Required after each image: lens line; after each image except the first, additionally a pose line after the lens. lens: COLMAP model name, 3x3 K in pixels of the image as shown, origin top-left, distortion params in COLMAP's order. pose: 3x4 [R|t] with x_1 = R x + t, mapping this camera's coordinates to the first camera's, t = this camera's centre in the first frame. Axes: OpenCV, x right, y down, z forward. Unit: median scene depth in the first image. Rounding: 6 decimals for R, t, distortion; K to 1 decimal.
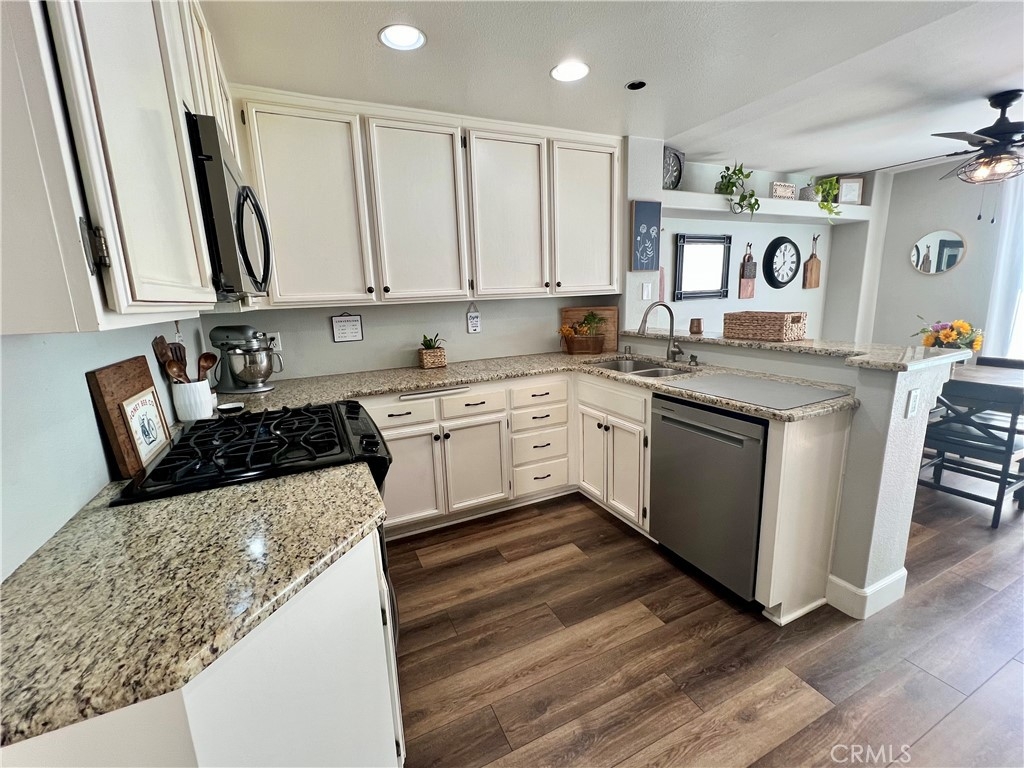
lens RADIAL K [[440.8, 0, 511.4], [0, 440.8, 381.6], [0, 0, 1]] dist [-0.002998, 0.000614]
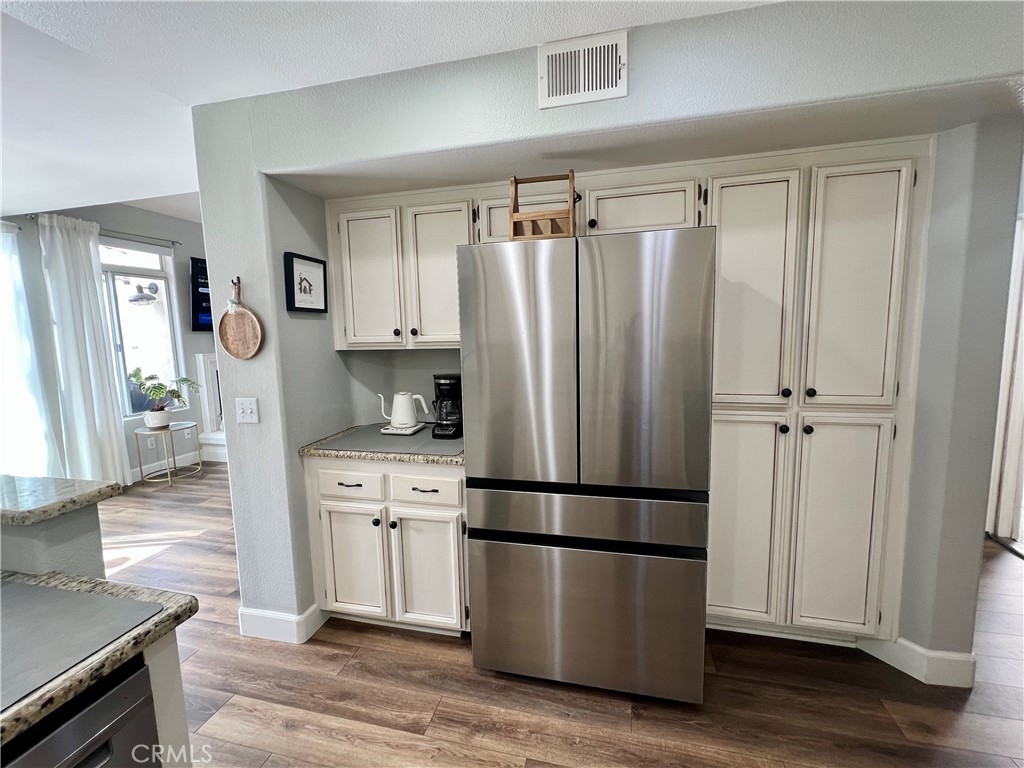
lens RADIAL K [[440.8, 0, 507.4], [0, 440.8, 383.1], [0, 0, 1]] dist [-0.002998, 0.000614]
pose [[-0.771272, -0.020628, 0.636171, -0.019967], [0.176264, 0.953465, 0.244612, -0.156532], [-0.611613, 0.300797, -0.731745, 0.668619]]
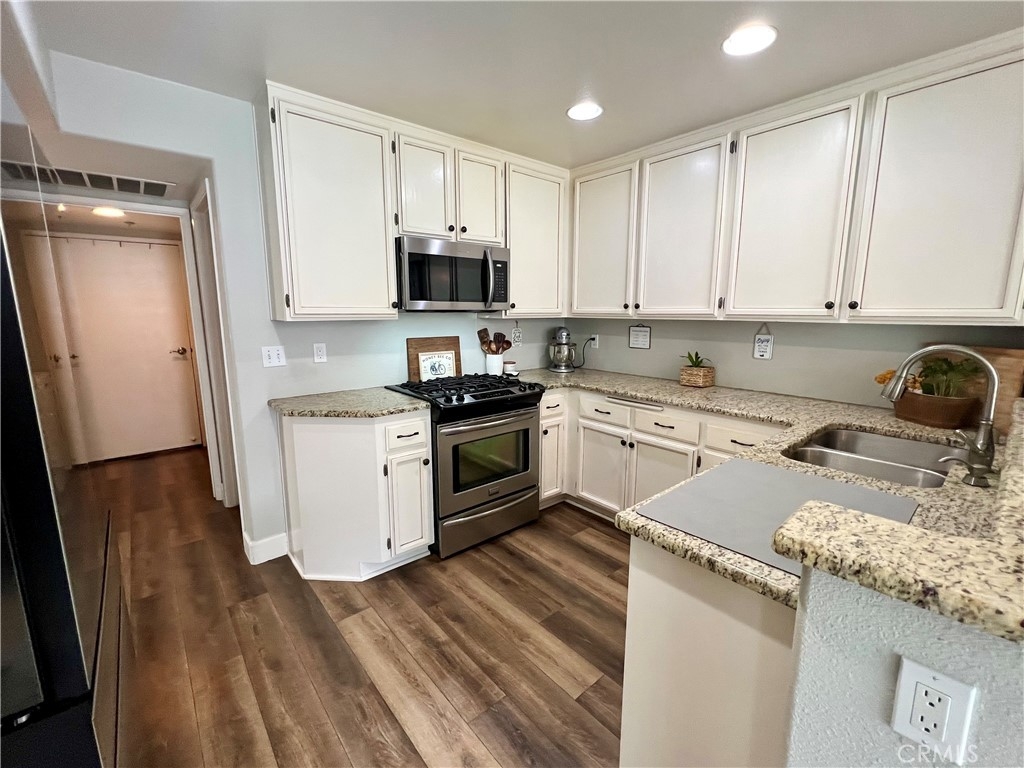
lens RADIAL K [[440.8, 0, 510.0], [0, 440.8, 383.2], [0, 0, 1]] dist [-0.002998, 0.000614]
pose [[0.257991, 0.197216, -0.945805, 0.734676], [-0.198827, 0.968828, 0.147783, -0.116841], [0.945467, 0.149924, 0.289161, 0.382516]]
